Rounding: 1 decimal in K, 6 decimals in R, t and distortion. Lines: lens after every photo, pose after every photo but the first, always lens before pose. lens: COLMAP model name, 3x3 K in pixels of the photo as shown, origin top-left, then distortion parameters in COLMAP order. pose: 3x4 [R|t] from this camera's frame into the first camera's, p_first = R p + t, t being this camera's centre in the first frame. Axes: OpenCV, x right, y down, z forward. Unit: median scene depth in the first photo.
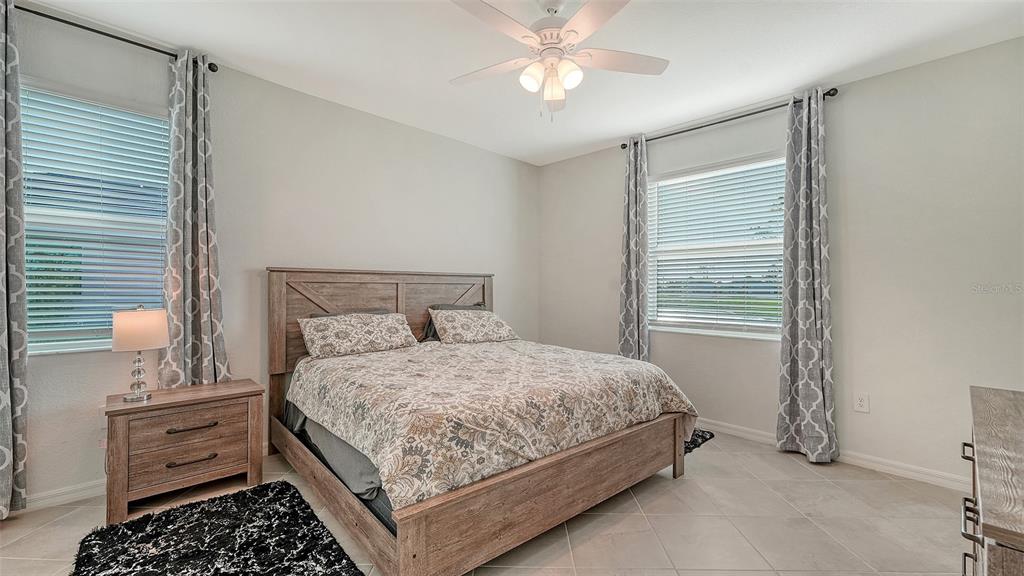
lens RADIAL K [[408.9, 0, 509.6], [0, 408.9, 286.1], [0, 0, 1]] dist [-0.017860, -0.000061]
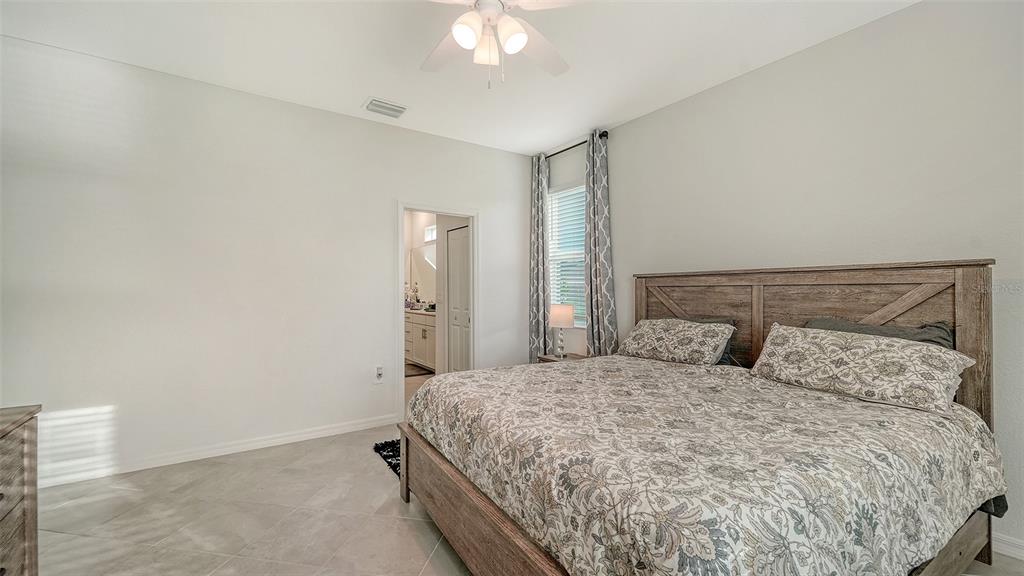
lens RADIAL K [[408.9, 0, 509.0], [0, 408.9, 290.2], [0, 0, 1]] dist [-0.017860, -0.000061]
pose [[-0.162106, -0.004422, -0.986763, 0.564860], [0.002421, 0.999985, -0.004879, 0.004161], [0.986770, -0.003180, -0.162093, 0.715345]]
